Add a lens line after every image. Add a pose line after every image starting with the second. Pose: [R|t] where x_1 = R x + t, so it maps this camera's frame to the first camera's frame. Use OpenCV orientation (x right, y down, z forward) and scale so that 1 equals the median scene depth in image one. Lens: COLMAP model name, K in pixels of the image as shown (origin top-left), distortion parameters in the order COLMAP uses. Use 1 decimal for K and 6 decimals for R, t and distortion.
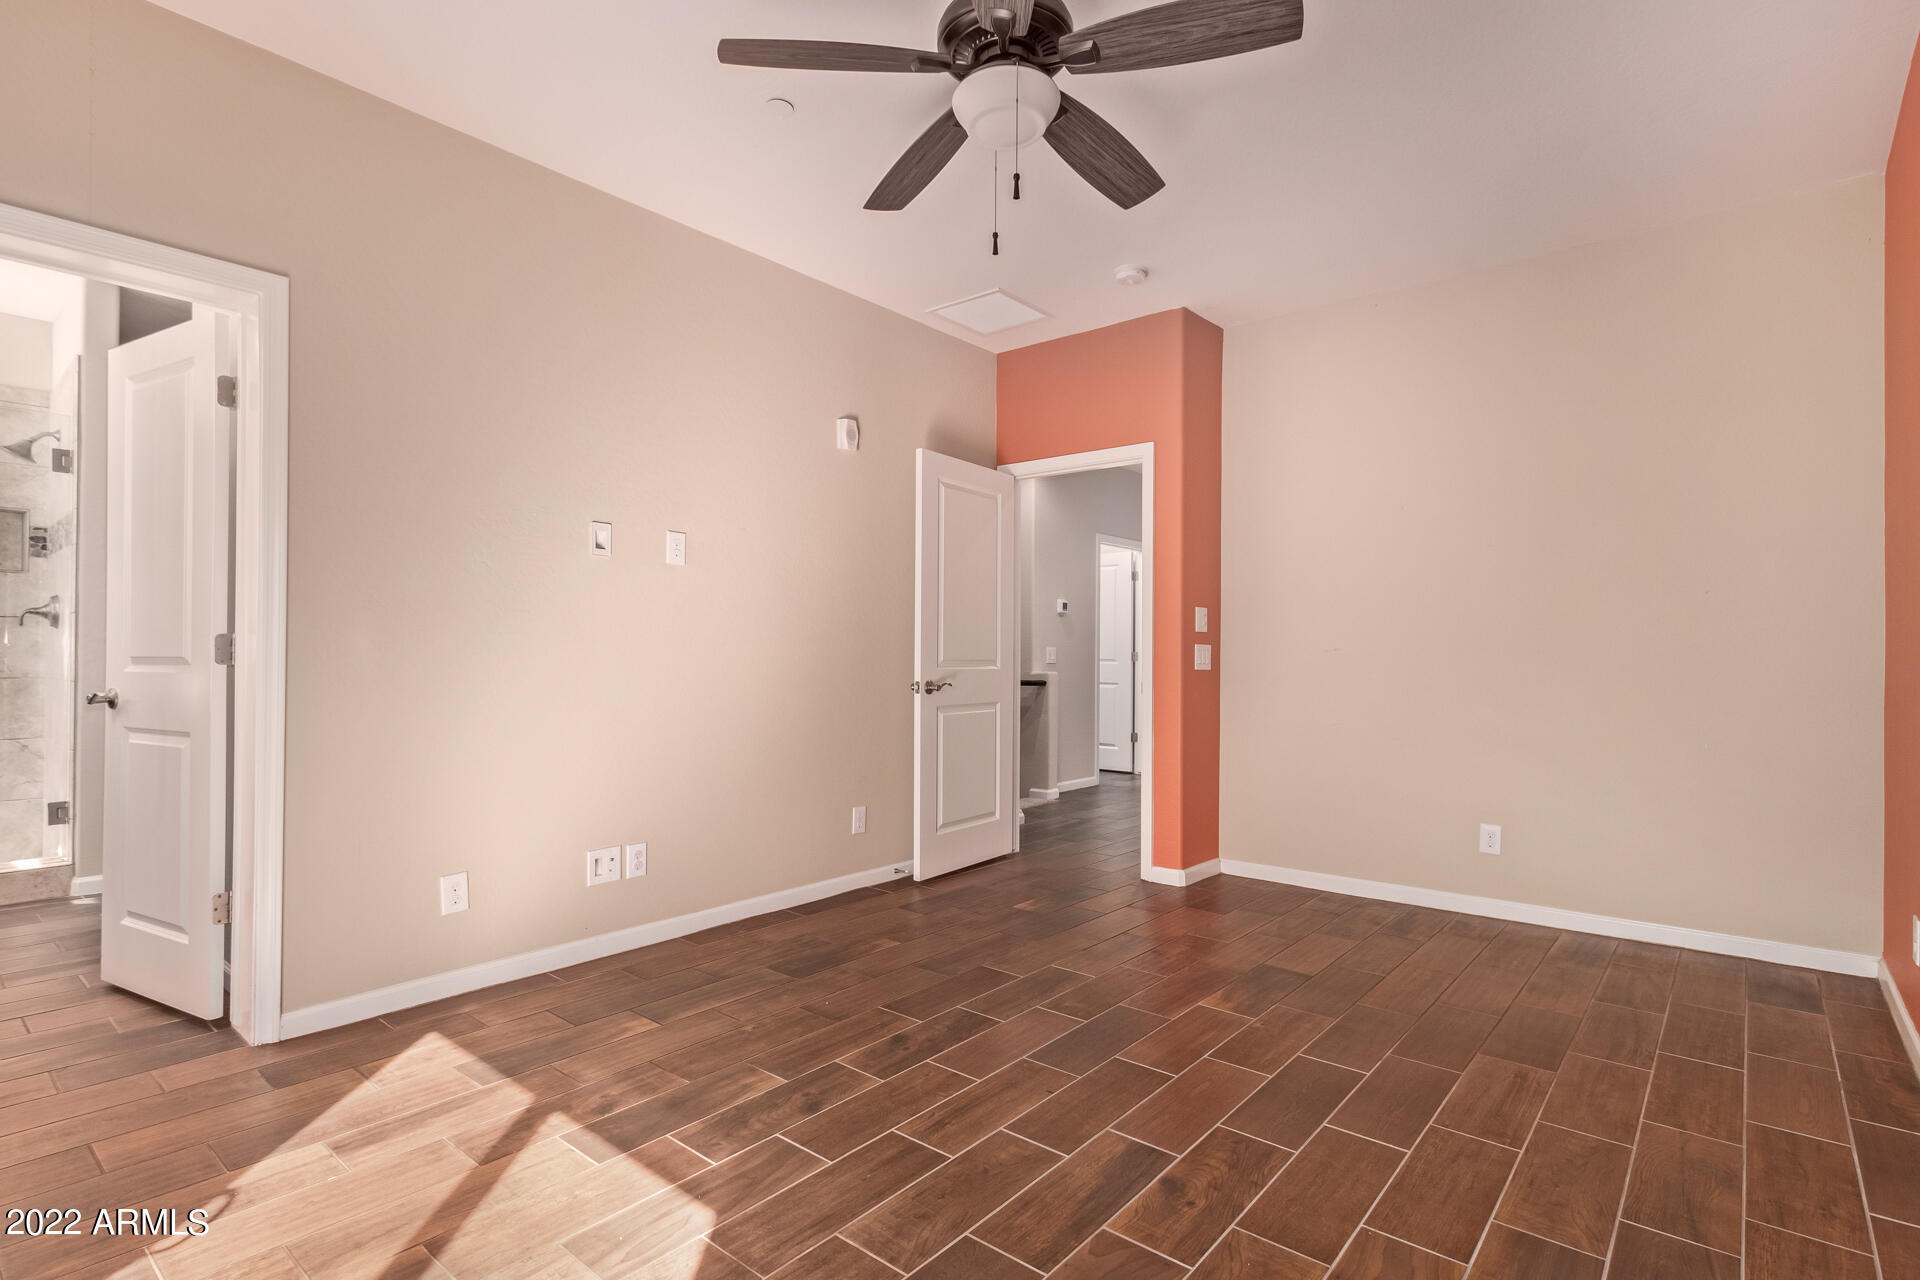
lens RADIAL K [[942.1, 0, 952.8], [0, 942.1, 647.7], [0, 0, 1]] dist [0.000590, 0.001904]
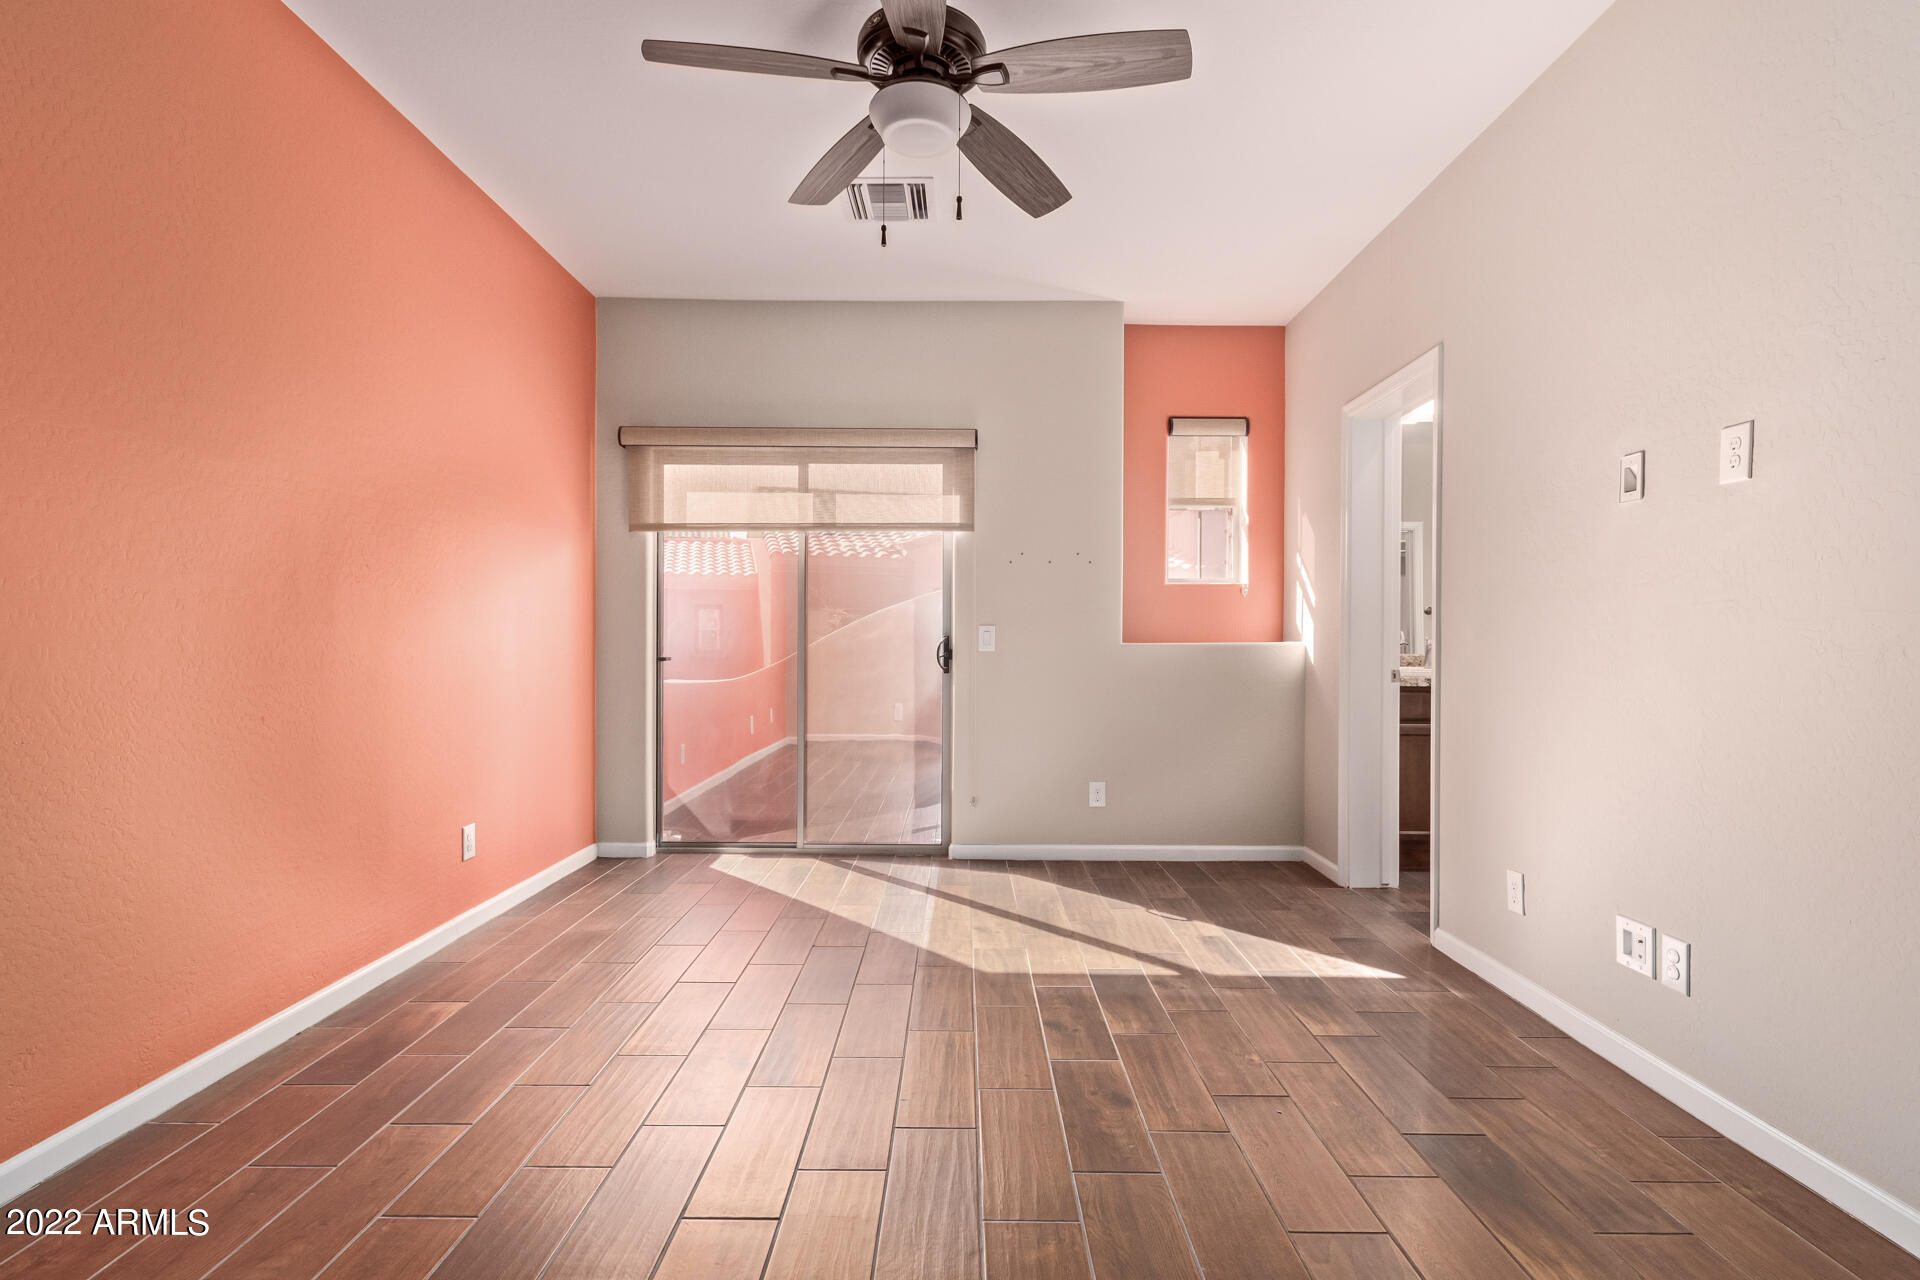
lens RADIAL K [[942.1, 0, 959.7], [0, 942.1, 646.2], [0, 0, 1]] dist [0.000590, 0.001904]
pose [[-0.768842, -0.004902, -0.639419, 0.601942], [-0.003594, 0.999988, -0.003345, 0.019039], [0.639428, -0.000274, -0.768851, 1.592231]]
